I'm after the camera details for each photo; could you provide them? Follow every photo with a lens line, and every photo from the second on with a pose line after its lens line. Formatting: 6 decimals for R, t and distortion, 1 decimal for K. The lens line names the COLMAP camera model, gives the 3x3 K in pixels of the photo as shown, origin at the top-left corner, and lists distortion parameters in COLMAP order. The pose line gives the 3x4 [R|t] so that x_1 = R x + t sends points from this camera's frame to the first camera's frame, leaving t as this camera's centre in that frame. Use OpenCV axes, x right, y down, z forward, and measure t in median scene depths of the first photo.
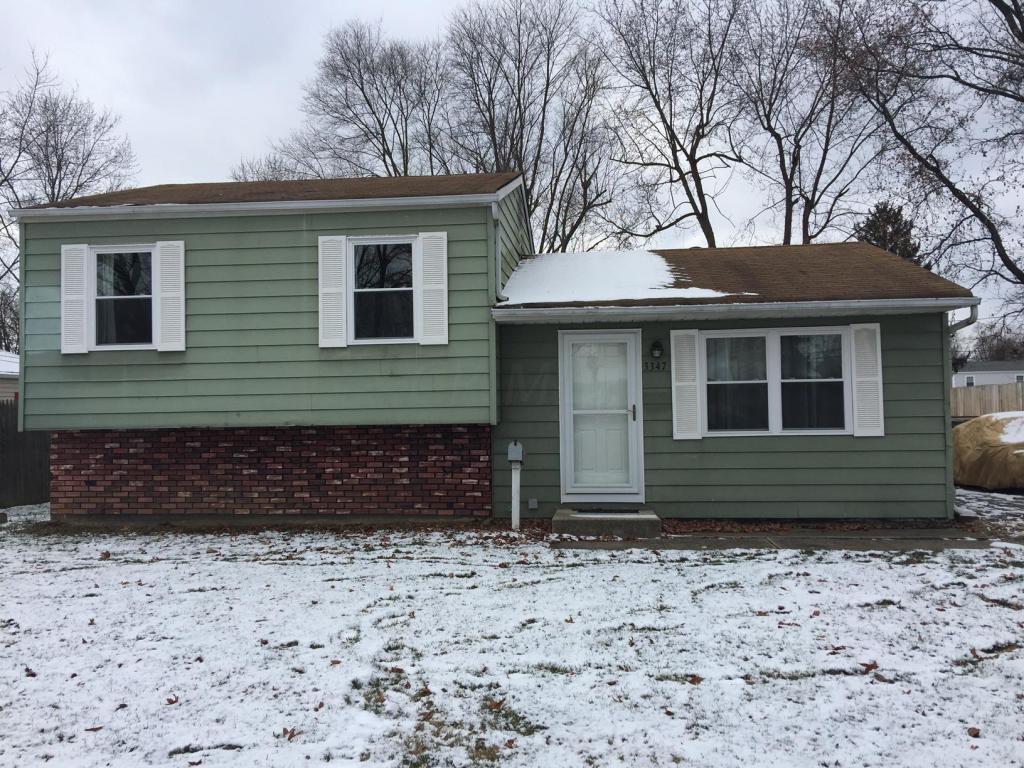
lens RADIAL K [[848.7, 0, 512.0], [0, 848.7, 387.2], [0, 0, 1]] dist [0.043100, -0.021860]
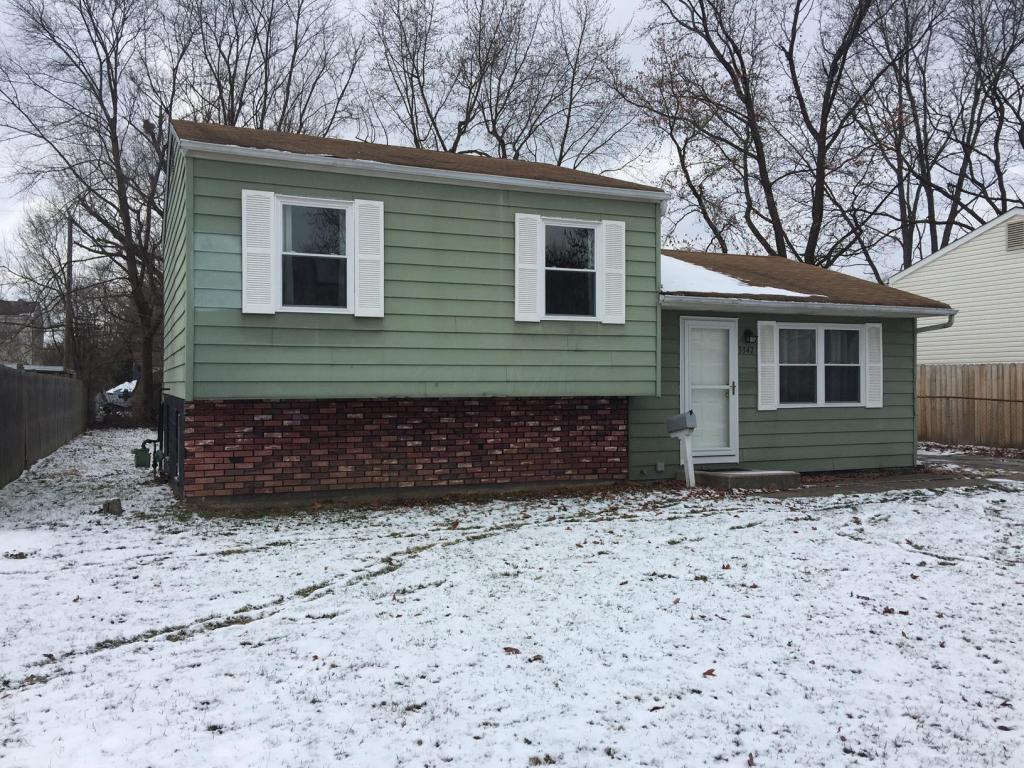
lens RADIAL K [[864.6, 0, 508.9], [0, 864.6, 381.3], [0, 0, 1]] dist [0.077439, -0.120541]
pose [[0.874013, 0.016073, 0.485637, -0.721430], [-0.025252, 0.999605, 0.012365, 0.013066], [-0.485246, -0.023070, 0.874073, 0.081614]]
